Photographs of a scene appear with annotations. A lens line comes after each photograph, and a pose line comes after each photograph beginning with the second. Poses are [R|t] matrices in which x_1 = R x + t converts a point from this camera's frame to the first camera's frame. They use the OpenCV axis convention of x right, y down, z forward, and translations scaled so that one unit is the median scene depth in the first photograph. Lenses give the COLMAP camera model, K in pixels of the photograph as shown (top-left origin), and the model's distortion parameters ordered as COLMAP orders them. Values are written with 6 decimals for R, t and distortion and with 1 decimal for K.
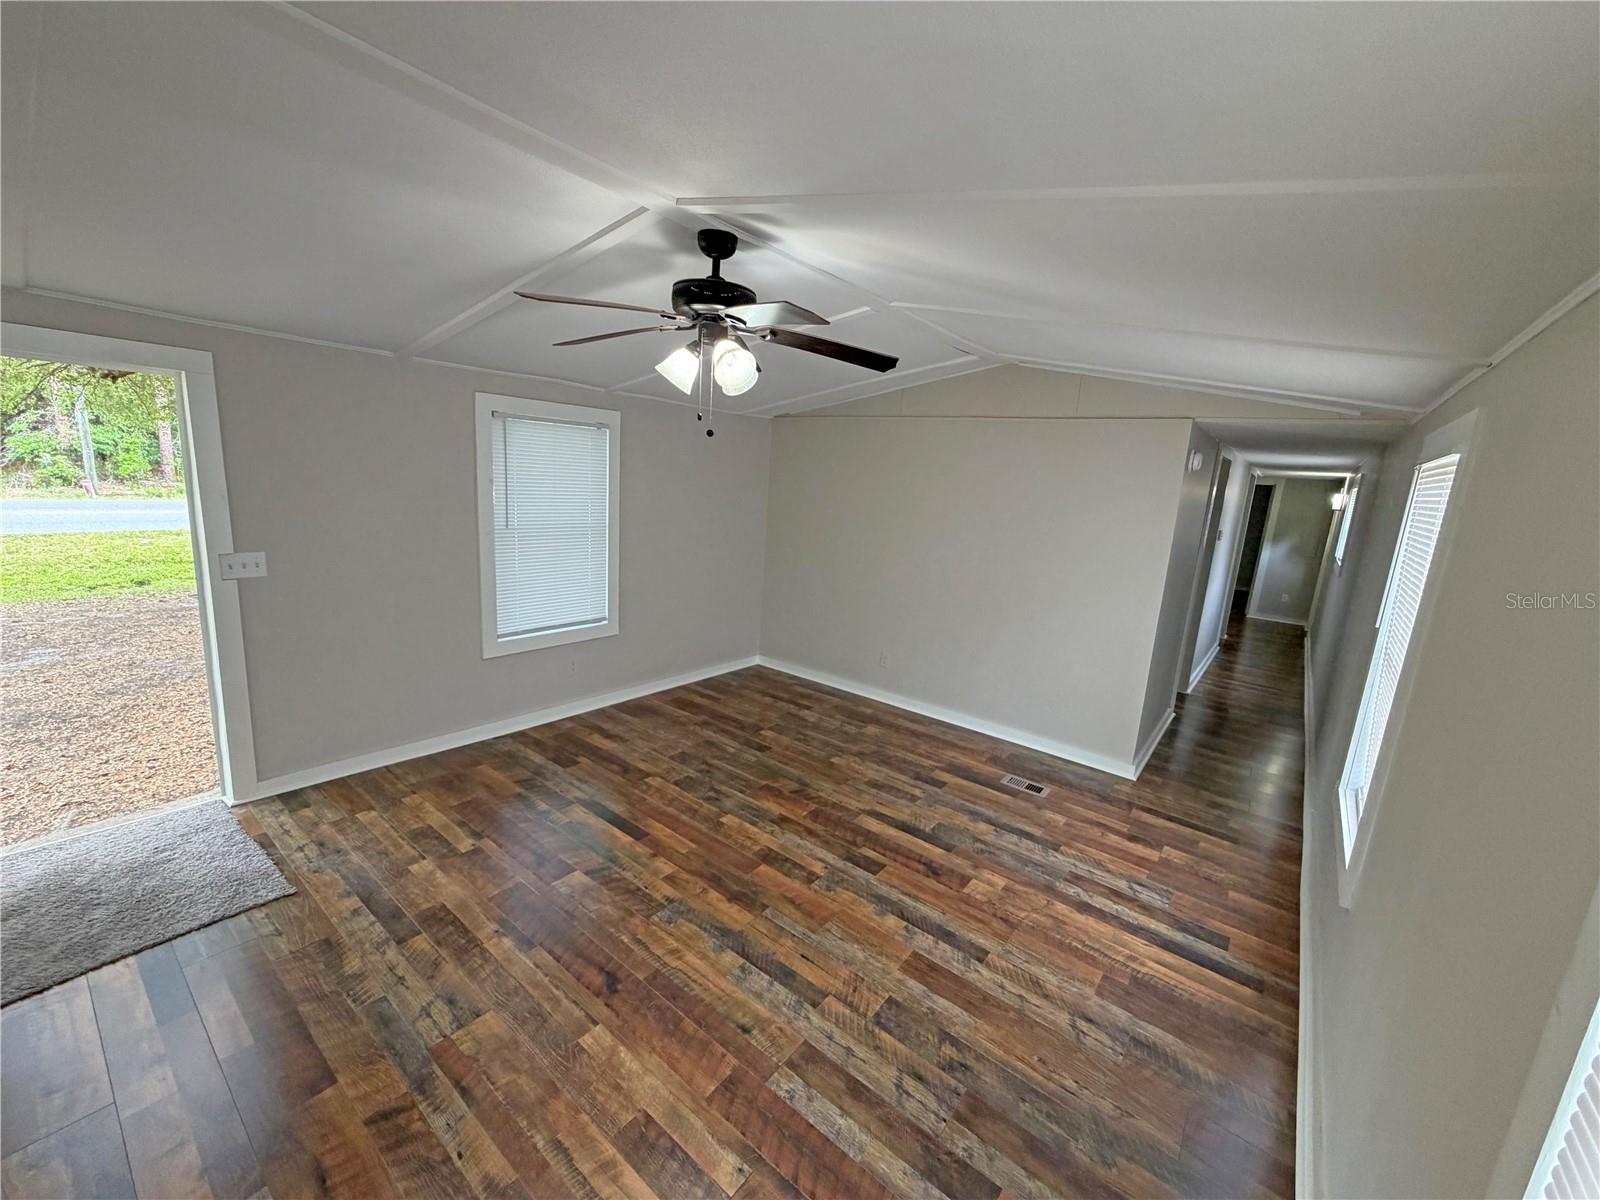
lens RADIAL K [[635.0, 0, 795.8], [0, 635.0, 600.1], [0, 0, 1]] dist [0.002481, -0.000668]
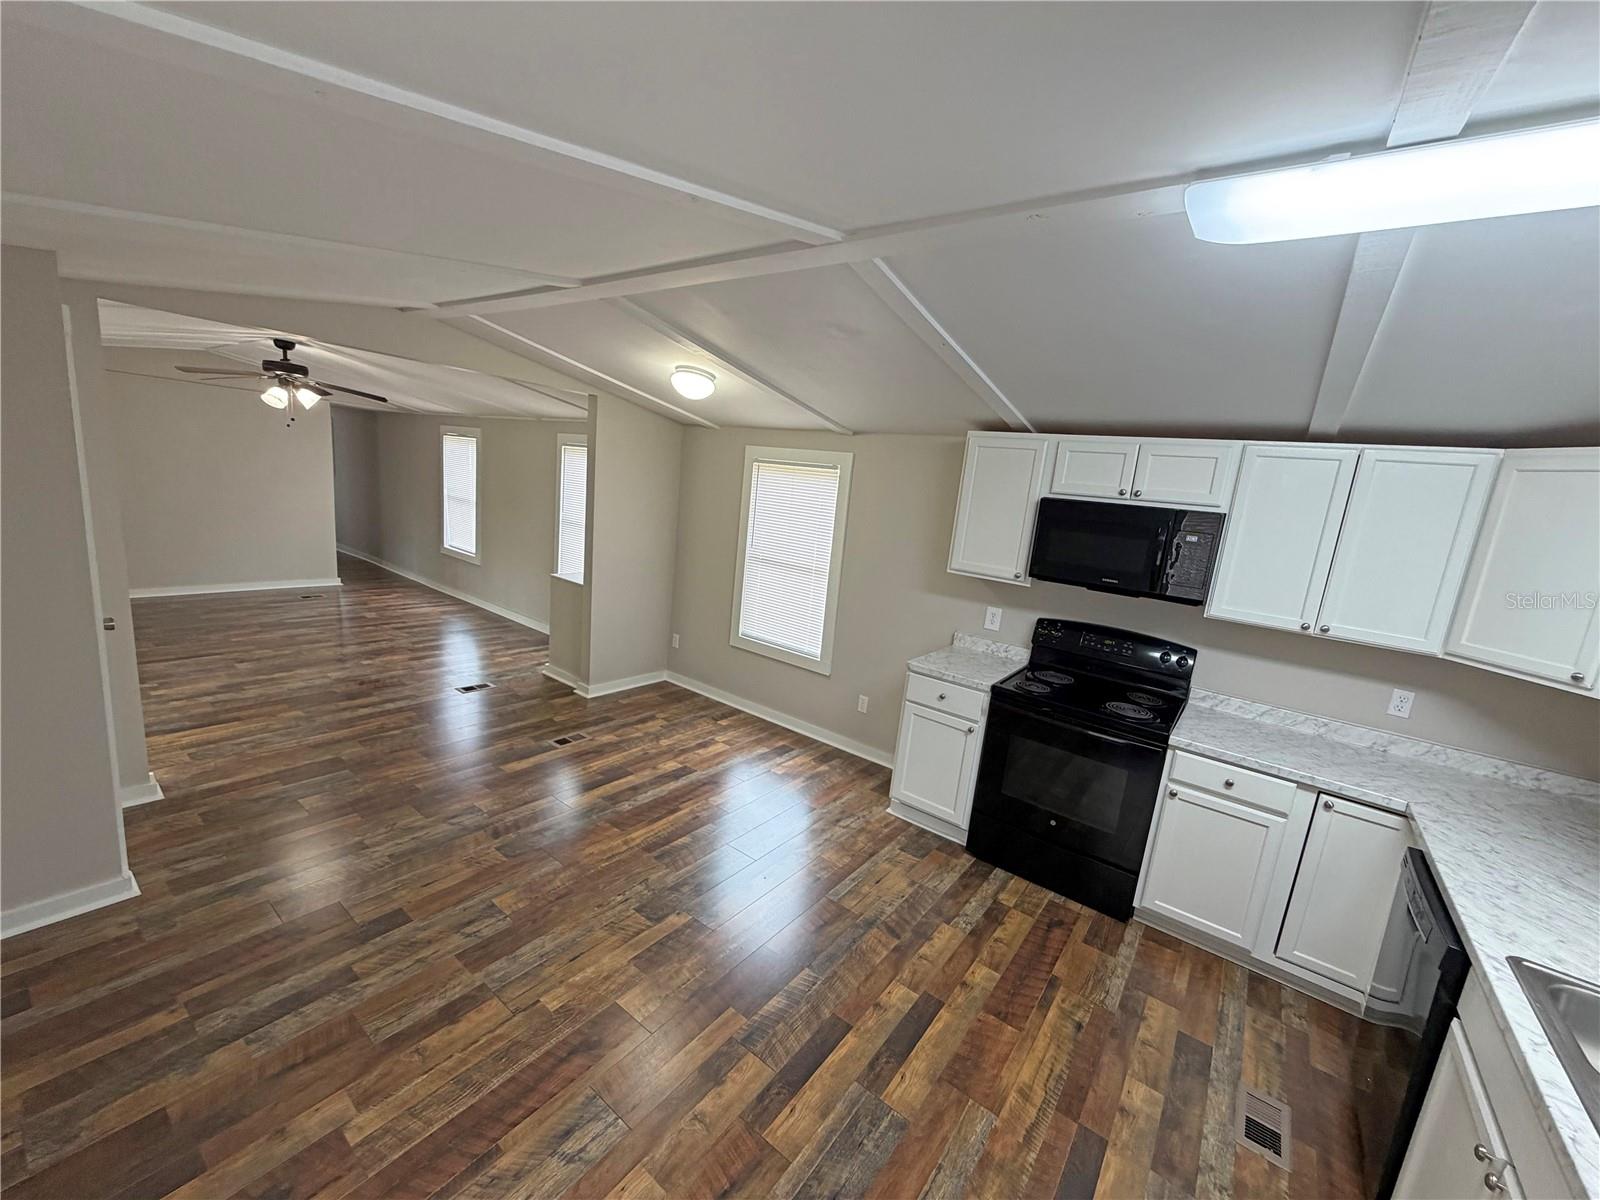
lens RADIAL K [[635.2, 0, 796.1], [0, 635.2, 601.4], [0, 0, 1]] dist [0.001312, 0.000064]
pose [[-0.010303, -0.254271, 0.967078, -1.763047], [0.096669, 0.962346, 0.254057, -0.043068], [-0.995263, 0.096104, 0.014665, -0.541154]]
